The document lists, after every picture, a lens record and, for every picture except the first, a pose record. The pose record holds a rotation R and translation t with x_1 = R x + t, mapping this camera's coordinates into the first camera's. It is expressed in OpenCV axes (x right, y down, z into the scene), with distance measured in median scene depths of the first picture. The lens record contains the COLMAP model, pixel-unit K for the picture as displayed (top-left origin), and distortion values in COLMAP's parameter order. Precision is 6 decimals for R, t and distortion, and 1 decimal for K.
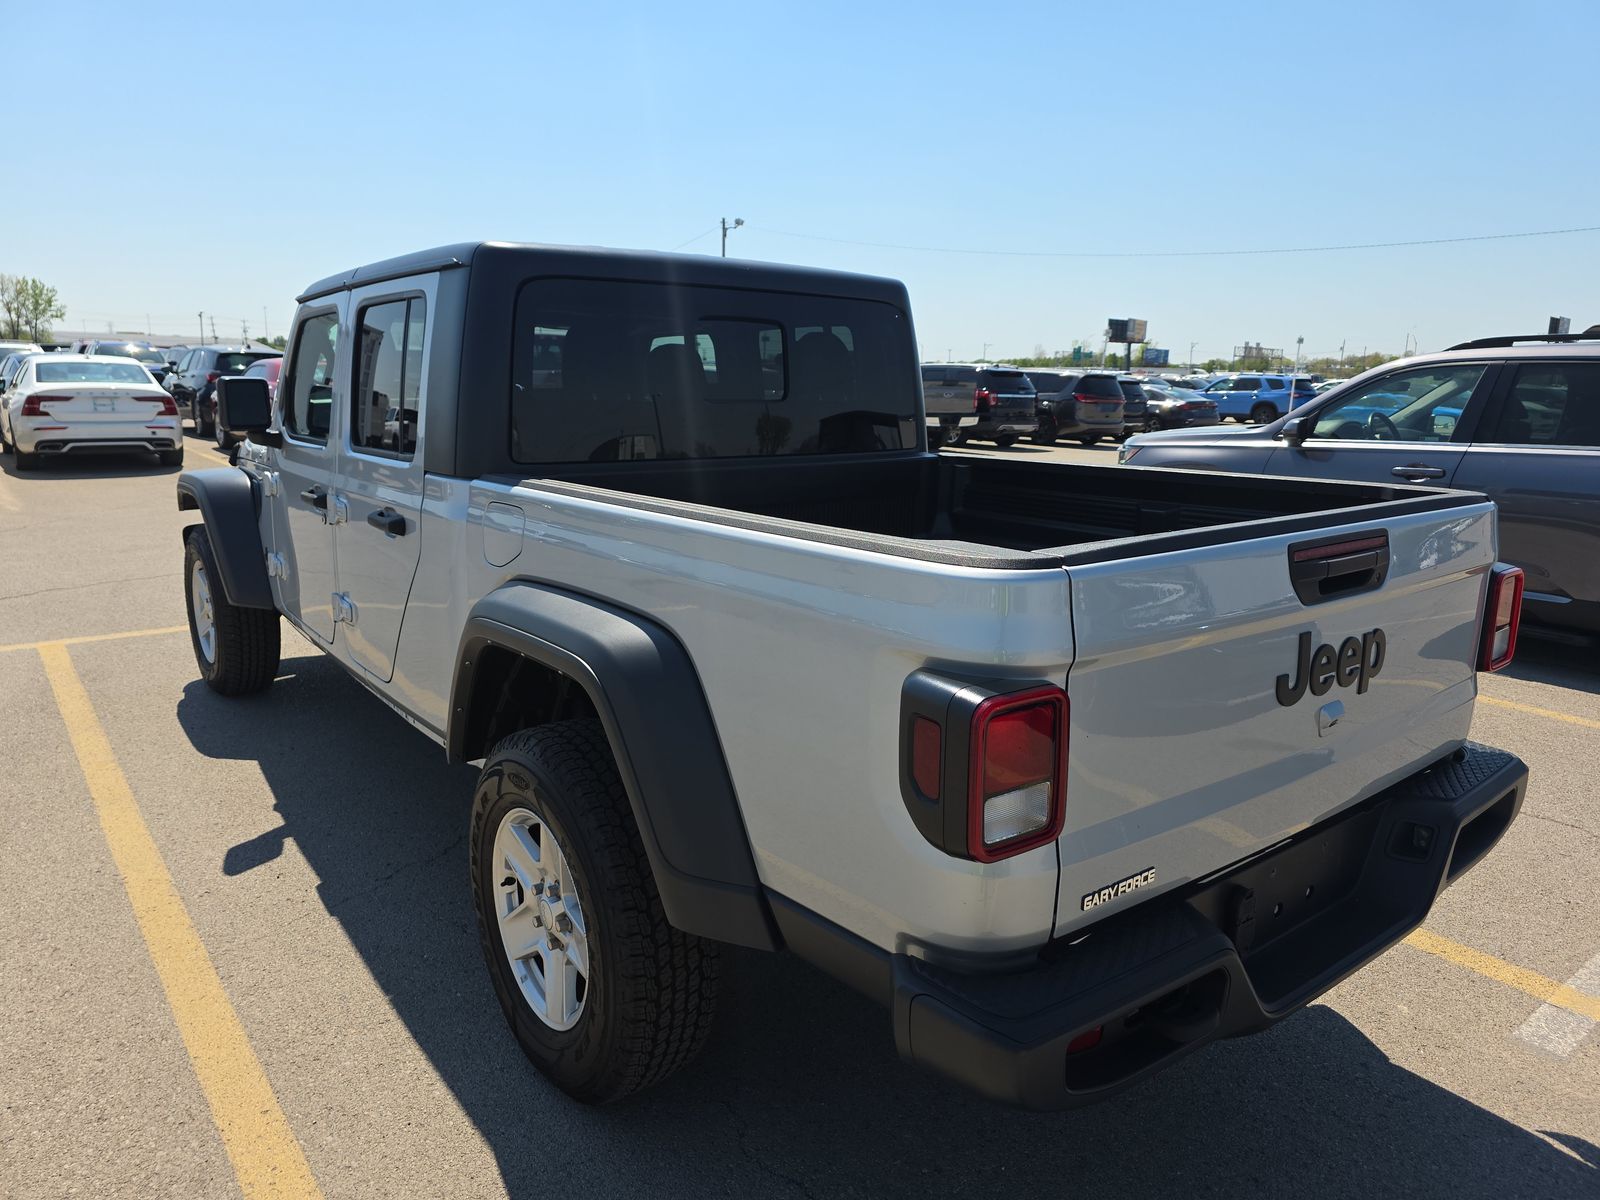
lens RADIAL K [[1108.7, 0, 800.0], [0, 1108.7, 600.0], [0, 0, 1]] dist [-0.002356, -0.000824]
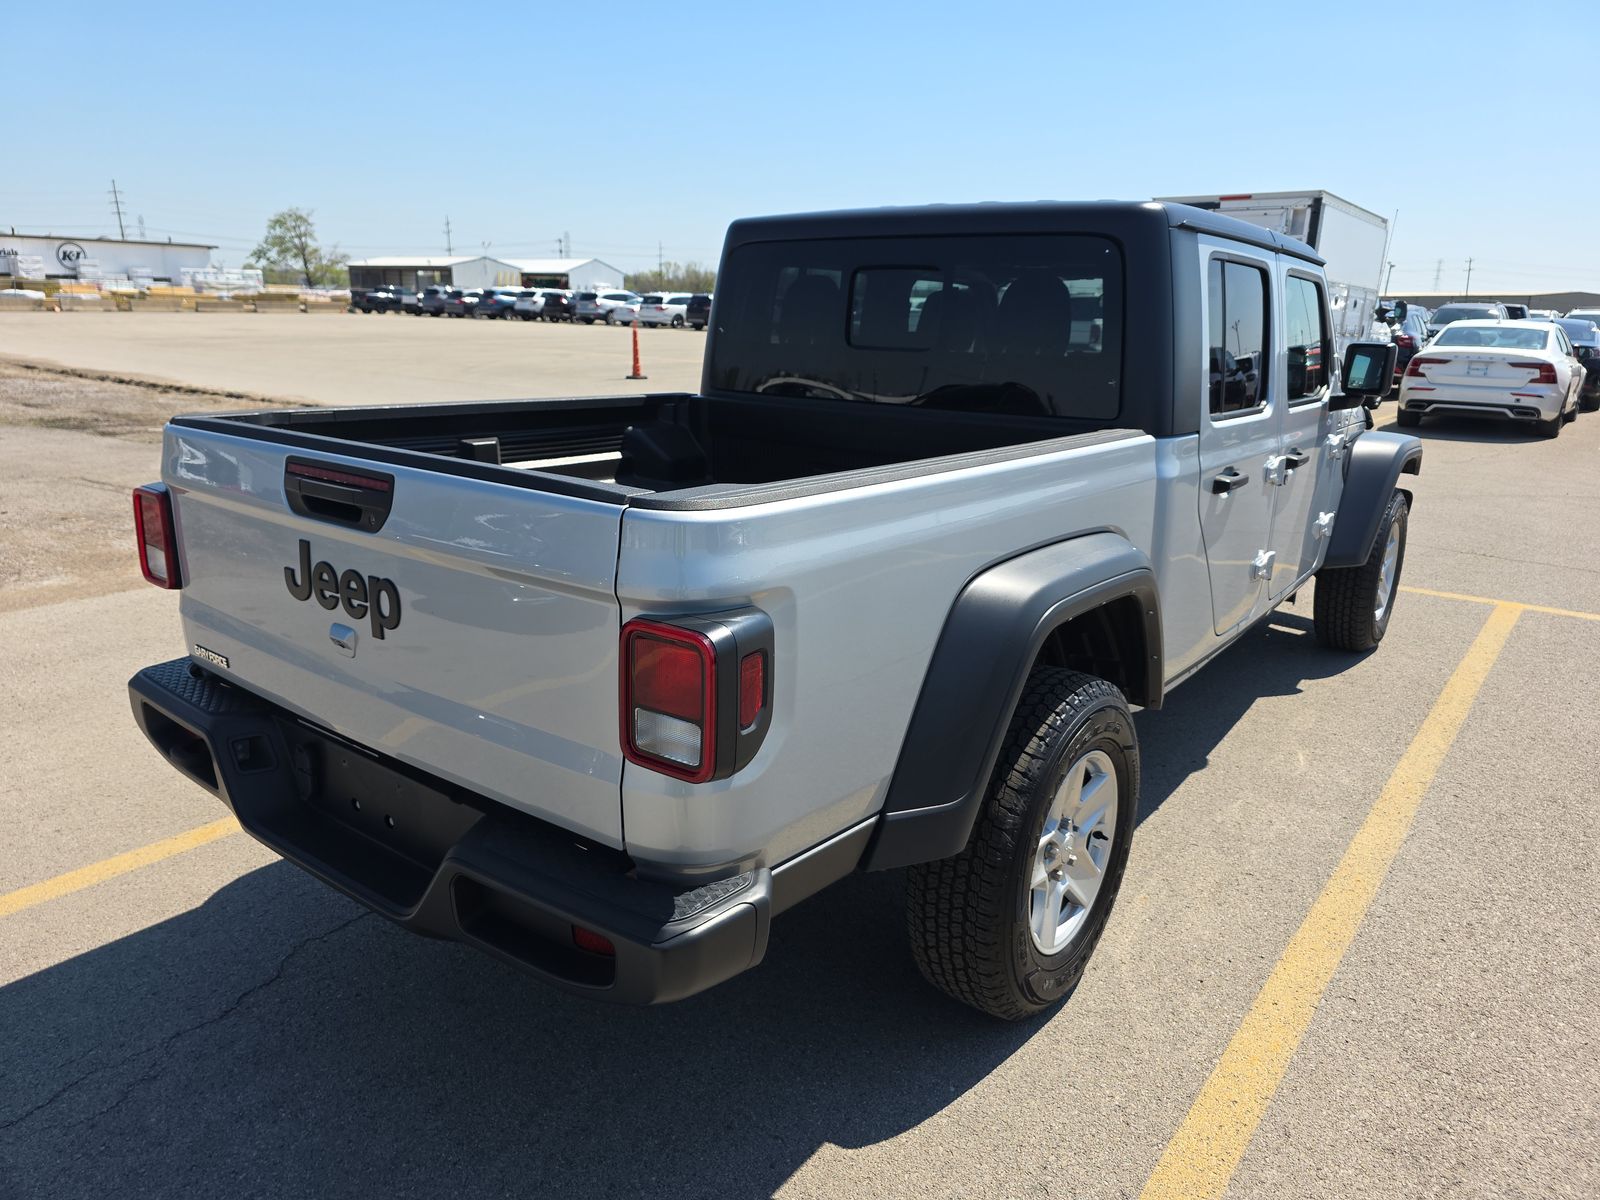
lens RADIAL K [[1083.3, 0, 804.2], [0, 1083.3, 656.6], [0, 0, 1]] dist [-0.013176, -0.001525]
pose [[0.231745, 0.284174, -0.930344, 0.231816], [-0.207820, 0.948763, 0.238032, -0.032133], [0.950318, 0.138181, 0.278929, 0.170740]]
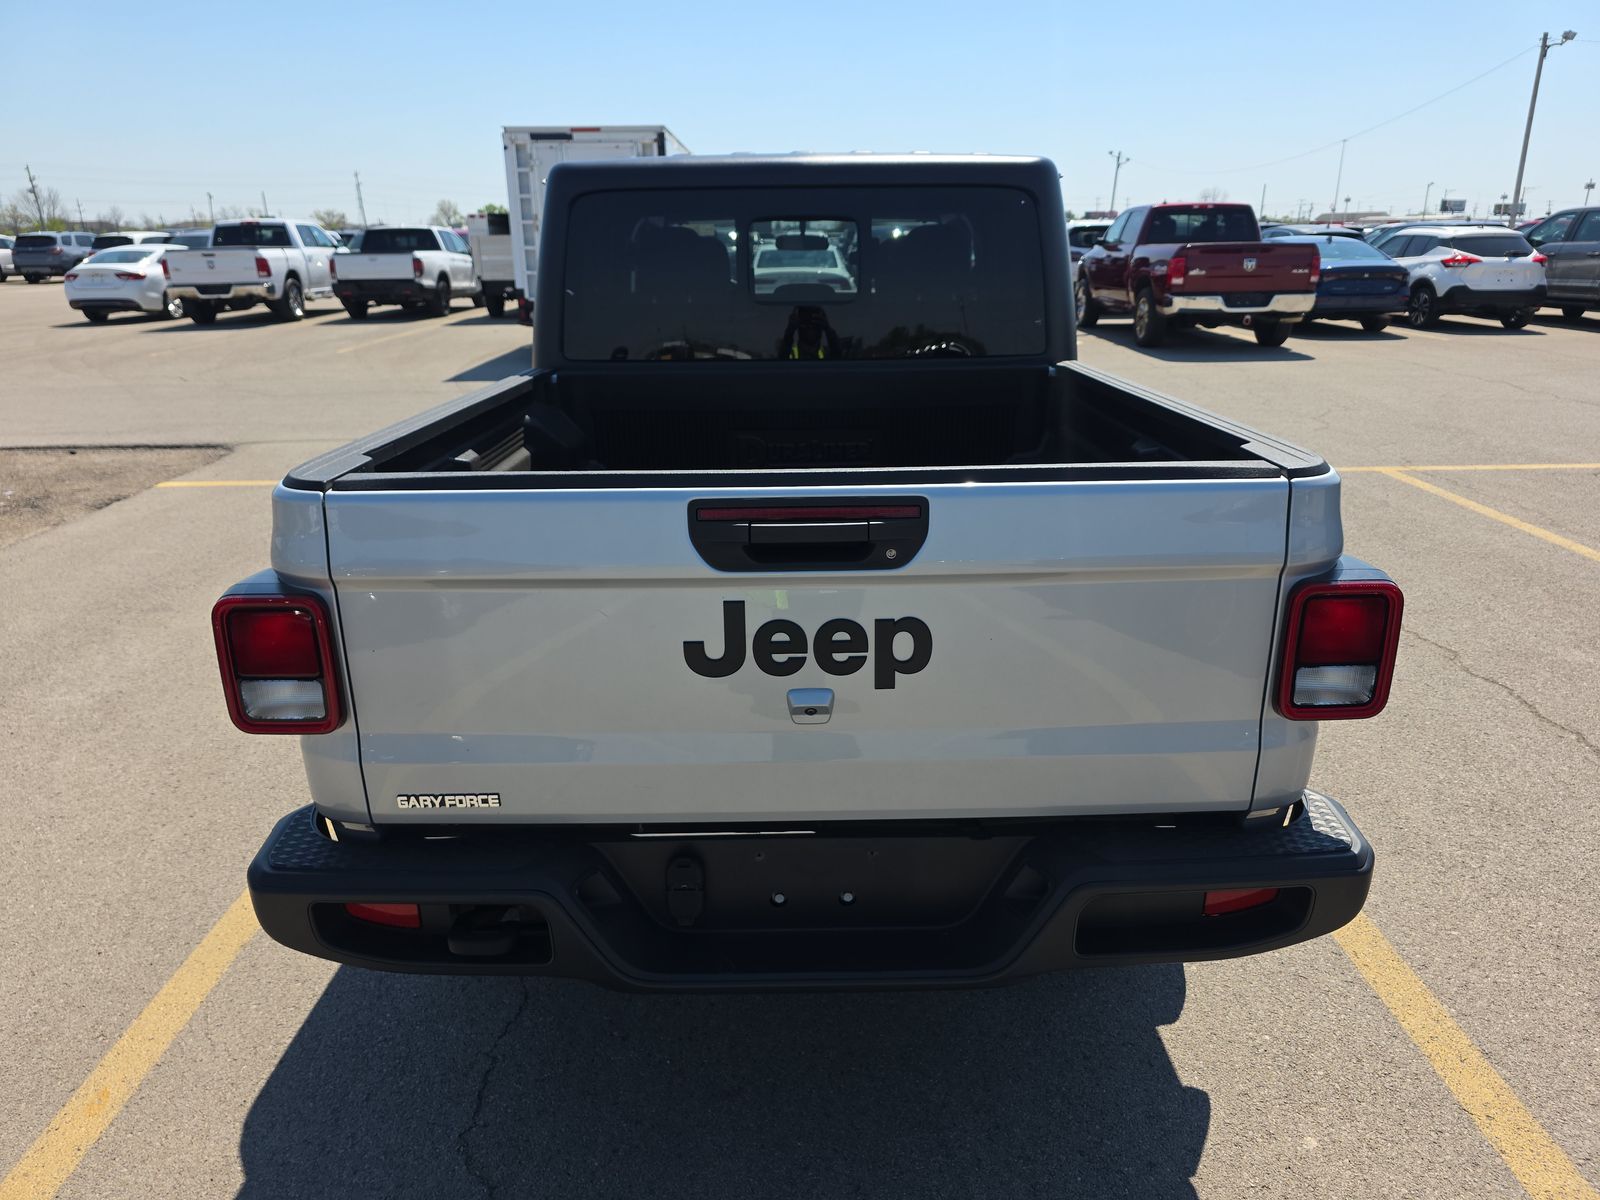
lens RADIAL K [[1049.5, 0, 800.0], [0, 1049.5, 600.0], [0, 0, 1]] dist [0.034027, -0.000098]
pose [[0.793375, 0.178313, -0.582032, 0.141864], [-0.104047, 0.981788, 0.158955, -0.015970], [0.599776, -0.065552, 0.797478, 0.052109]]
